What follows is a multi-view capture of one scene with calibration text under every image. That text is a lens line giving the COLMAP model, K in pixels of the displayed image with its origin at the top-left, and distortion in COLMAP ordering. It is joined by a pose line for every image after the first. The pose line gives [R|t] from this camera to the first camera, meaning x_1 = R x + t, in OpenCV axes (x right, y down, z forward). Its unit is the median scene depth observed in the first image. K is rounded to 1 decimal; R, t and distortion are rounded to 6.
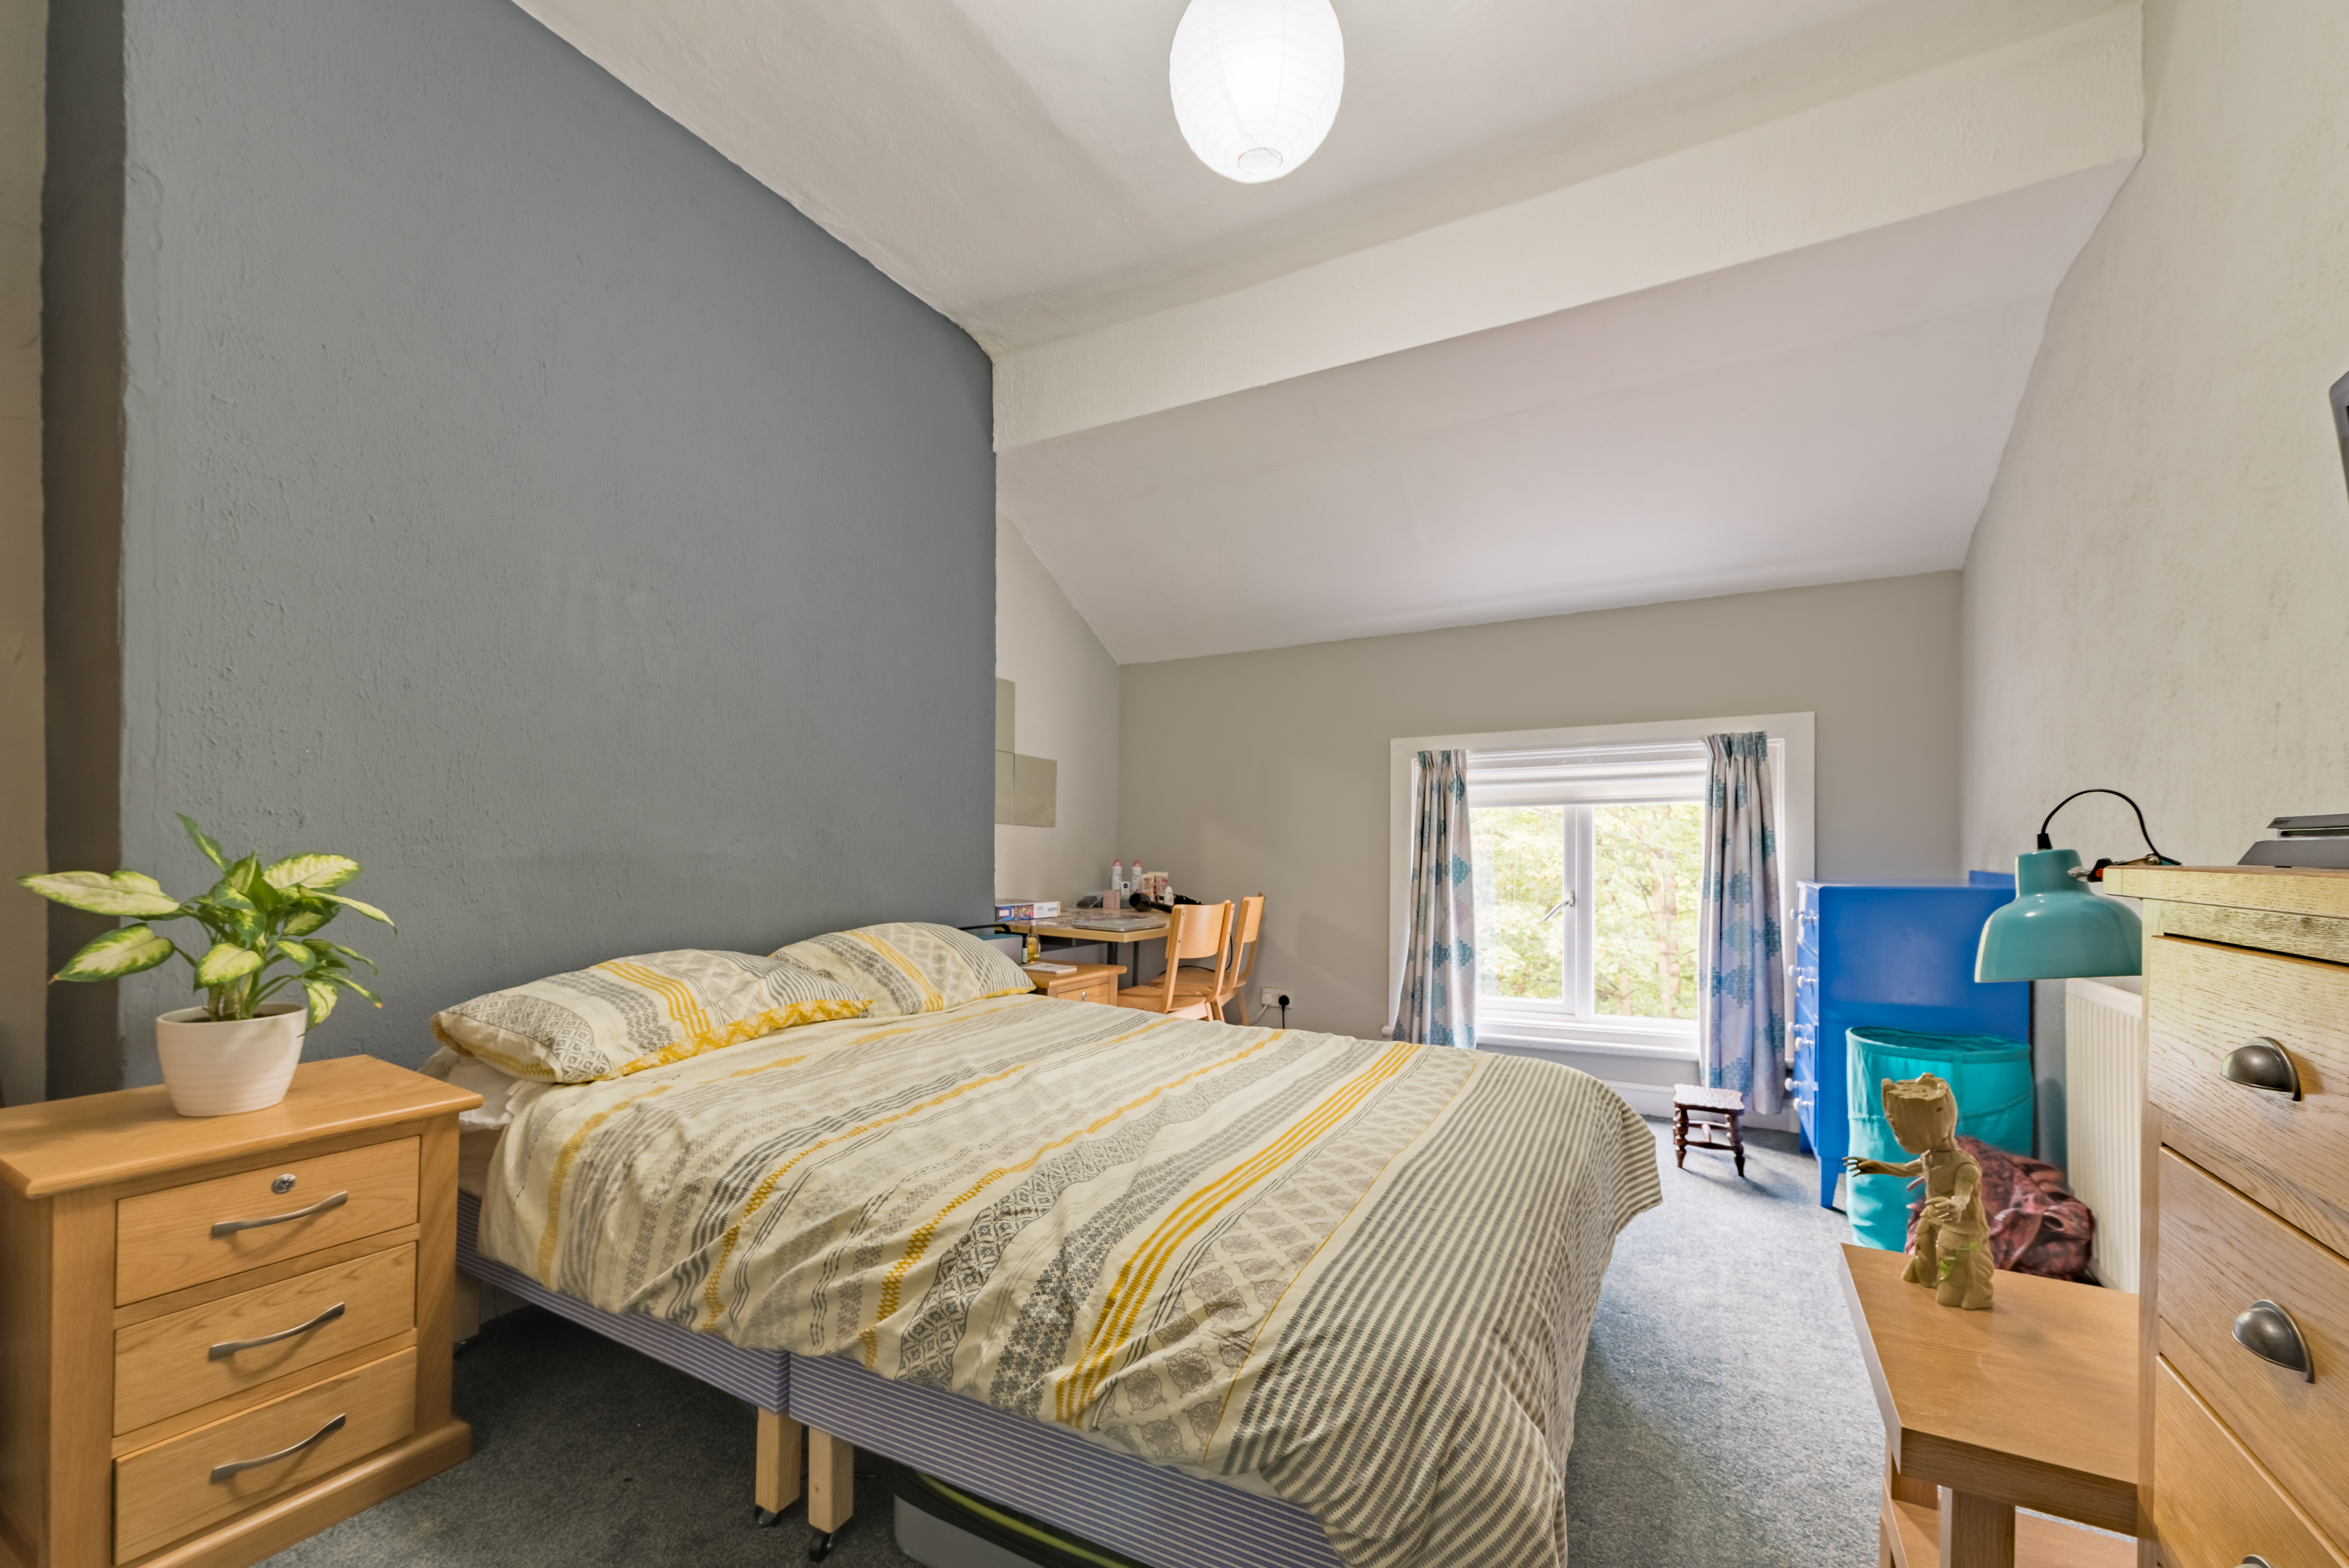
lens RADIAL K [[931.5, 0, 1175.0], [0, 931.5, 870.1], [0, 0, 1]] dist [0.000751, -0.000111]
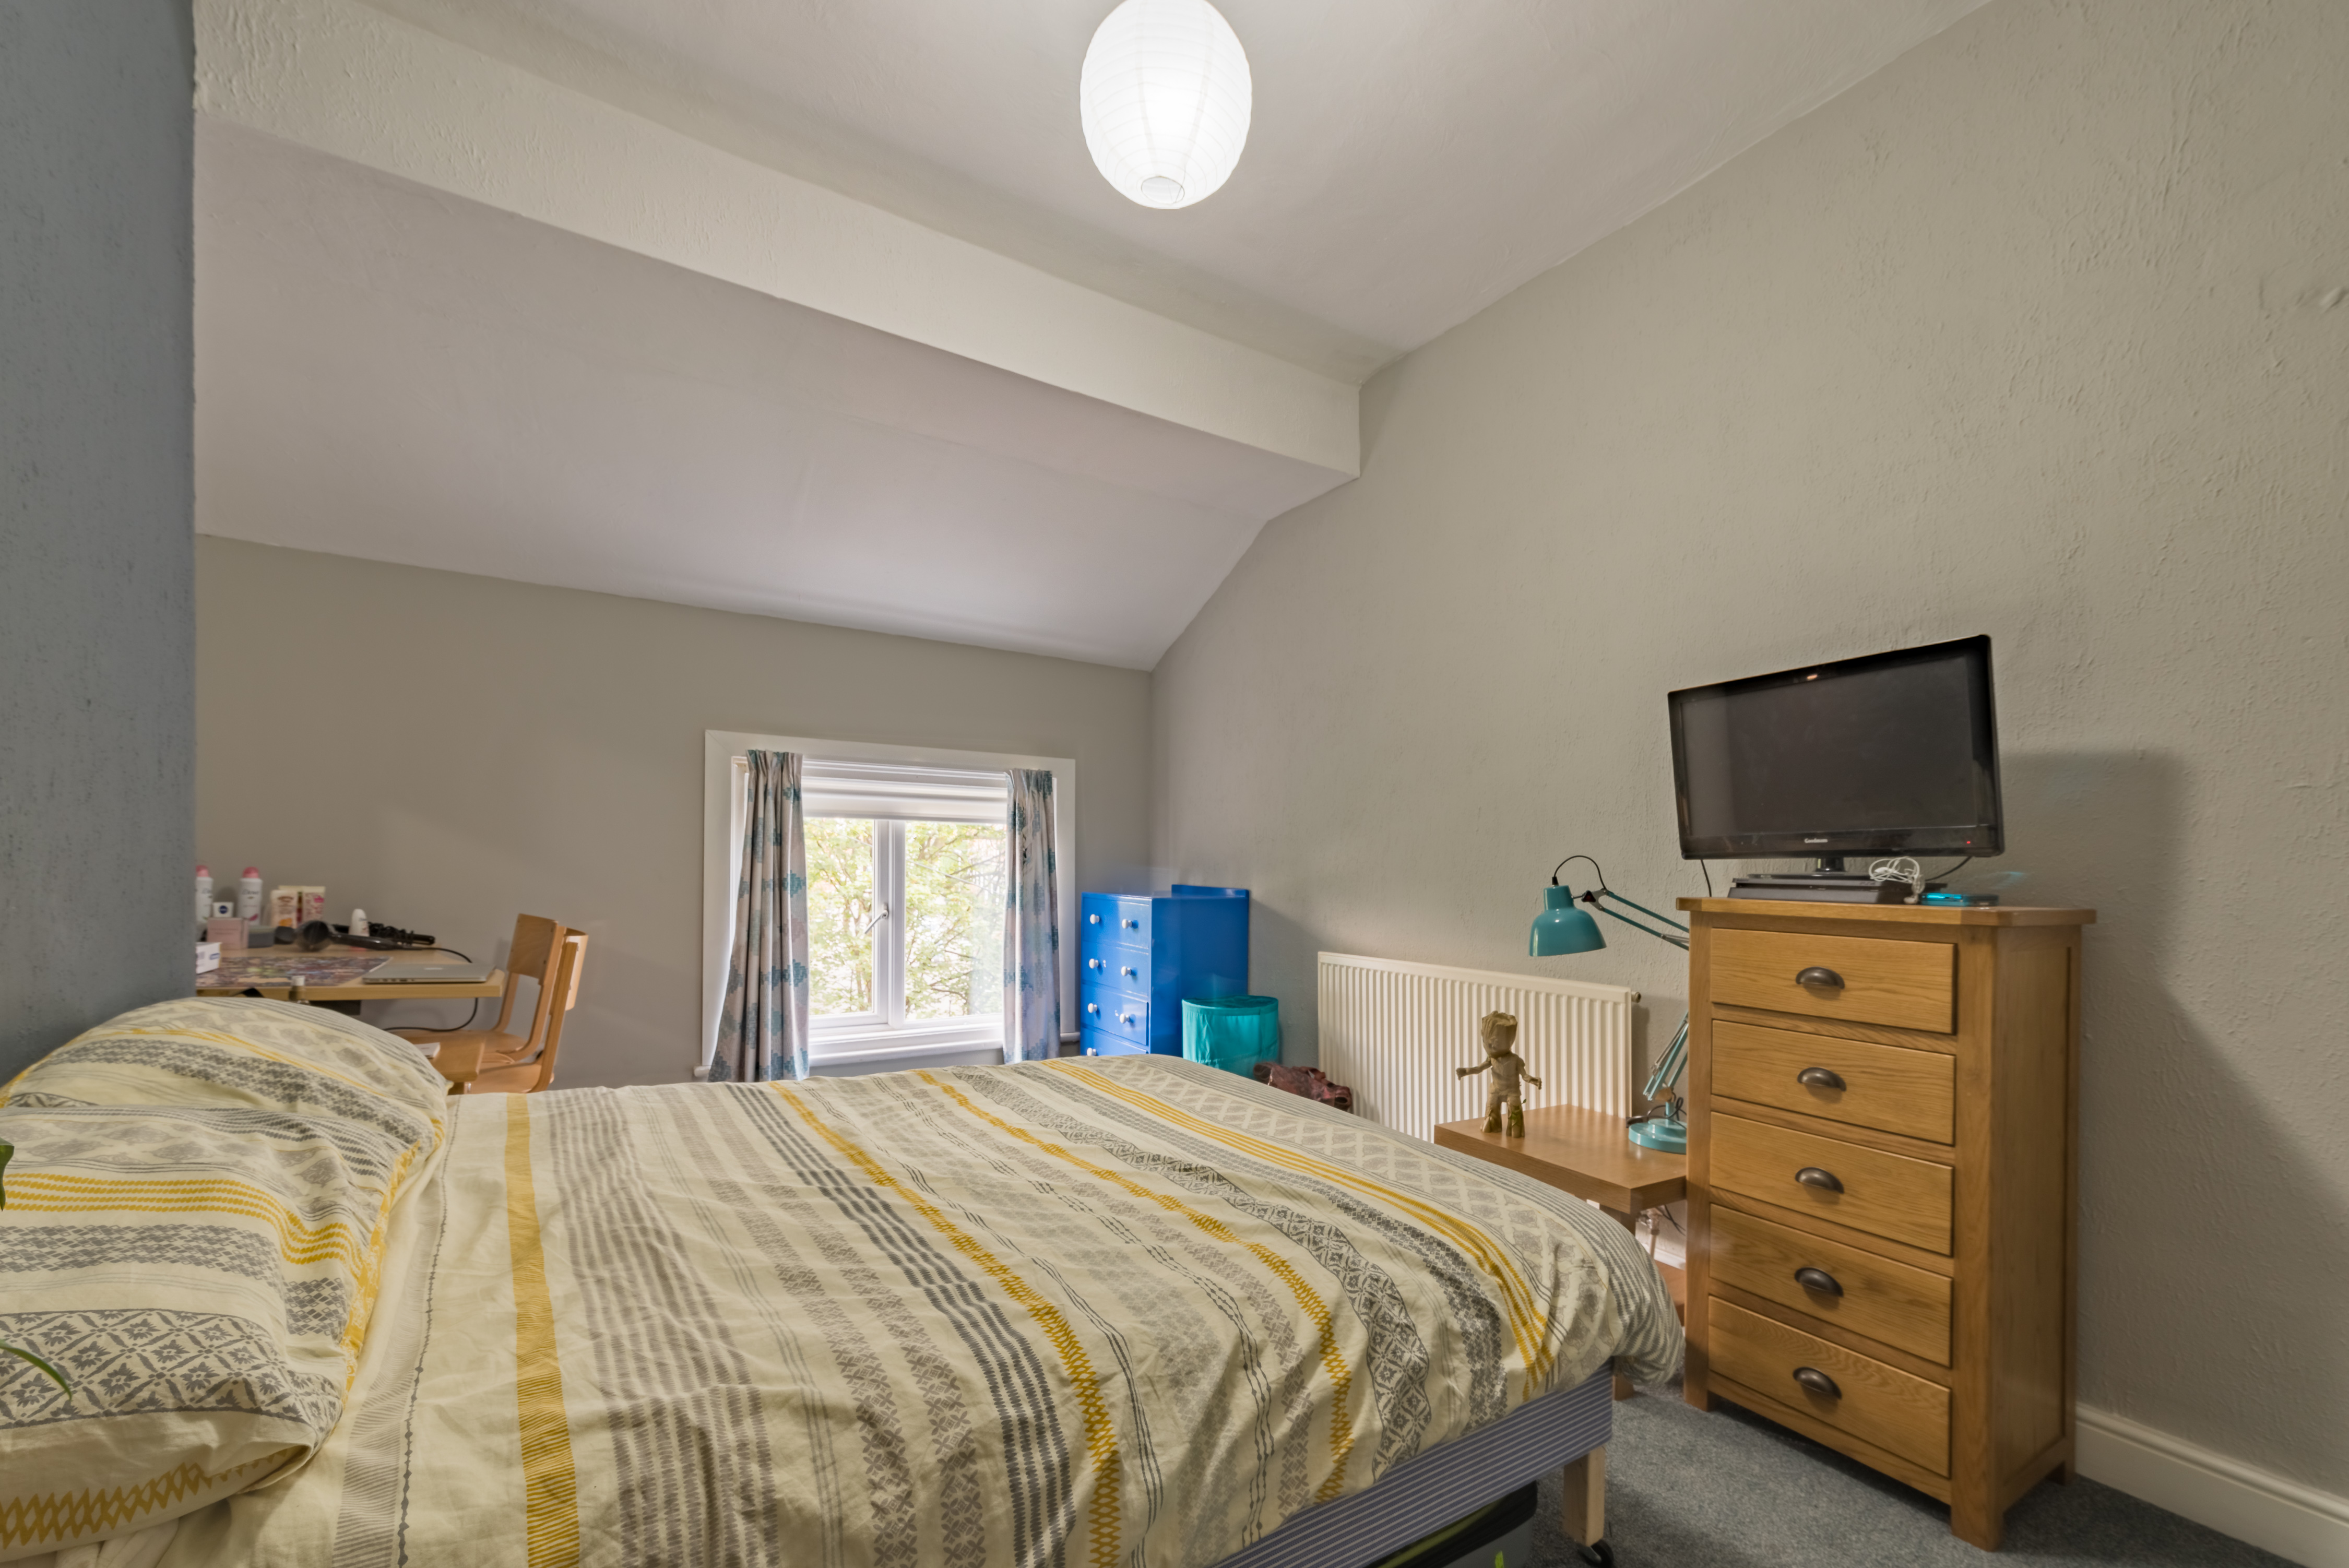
lens RADIAL K [[955.1, 0, 1175.1], [0, 955.1, 881.0], [0, 0, 1]] dist [-0.000404, -0.000227]
pose [[0.498715, -0.001244, 0.866765, -0.378968], [-0.007098, 0.999960, 0.005520, -0.011850], [-0.866737, -0.008905, 0.498686, 0.226134]]
